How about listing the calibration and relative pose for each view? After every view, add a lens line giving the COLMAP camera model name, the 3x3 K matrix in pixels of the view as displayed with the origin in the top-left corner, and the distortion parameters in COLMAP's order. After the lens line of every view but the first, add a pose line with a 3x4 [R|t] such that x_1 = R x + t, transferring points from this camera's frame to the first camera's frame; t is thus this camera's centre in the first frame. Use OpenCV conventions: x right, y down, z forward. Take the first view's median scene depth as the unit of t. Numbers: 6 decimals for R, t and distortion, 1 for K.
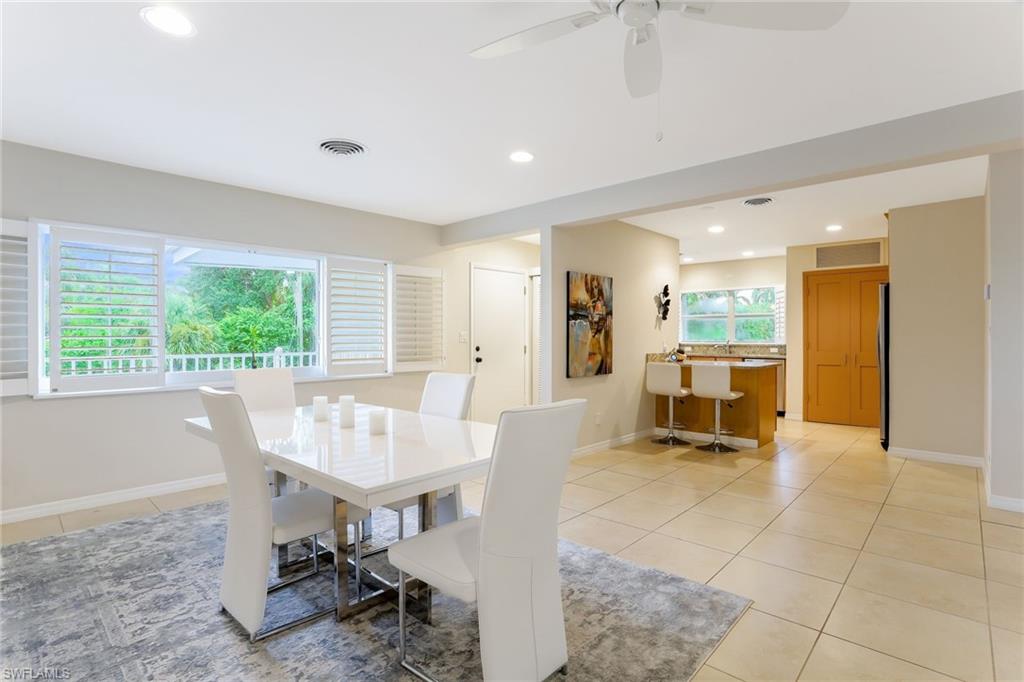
lens RADIAL K [[504.5, 0, 516.1], [0, 504.5, 341.4], [0, 0, 1]] dist [-0.057709, 0.019896]
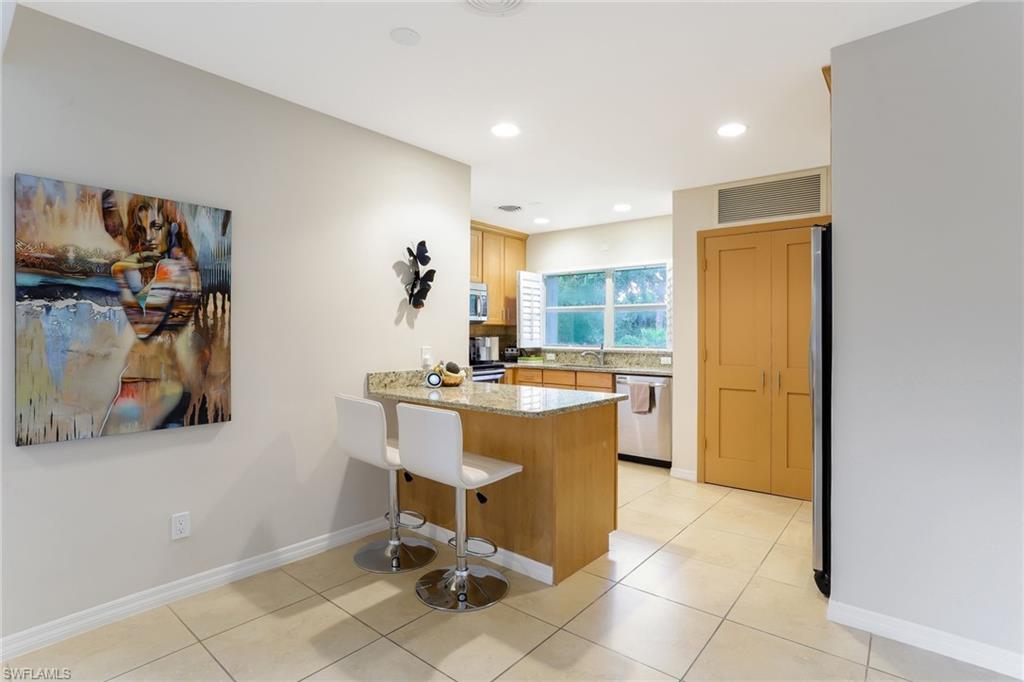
lens RADIAL K [[504.5, 0, 511.5], [0, 504.5, 337.7], [0, 0, 1]] dist [-0.057709, 0.019896]
pose [[0.998457, 0.004695, 0.055333, 0.418642], [-0.004351, 0.999970, -0.006338, -0.009944], [-0.055362, 0.006088, 0.998448, 0.537457]]
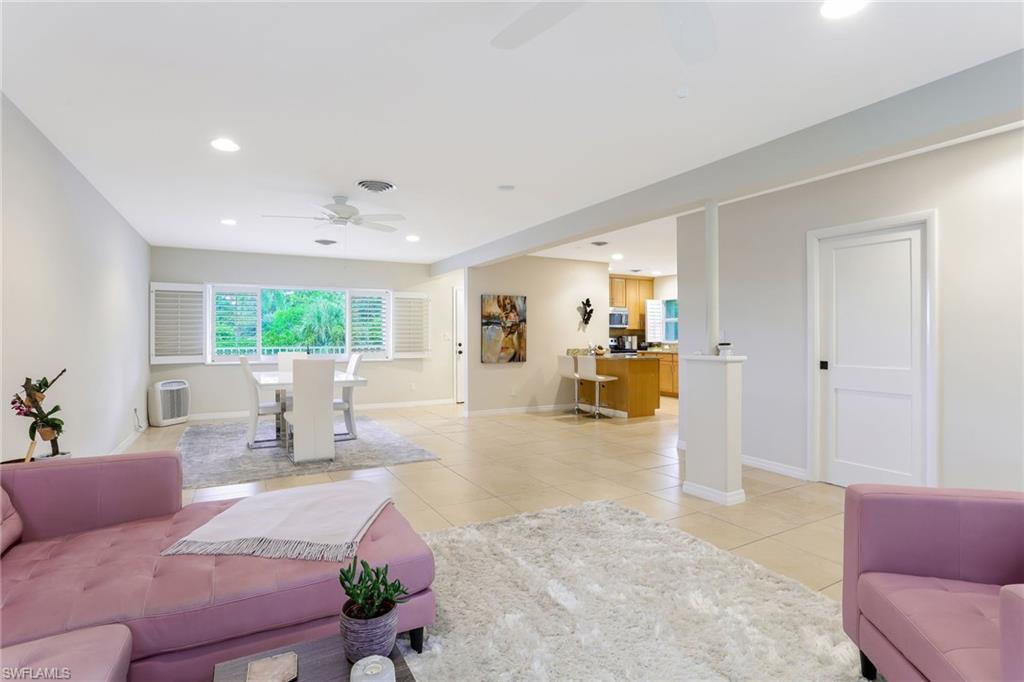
lens RADIAL K [[504.5, 0, 511.8], [0, 504.5, 343.2], [0, 0, 1]] dist [-0.057709, 0.019896]
pose [[0.949058, 0.004518, -0.315068, 0.612933], [-0.003699, 0.999988, 0.003199, 0.005513], [0.315079, -0.001870, 0.949064, -0.408715]]
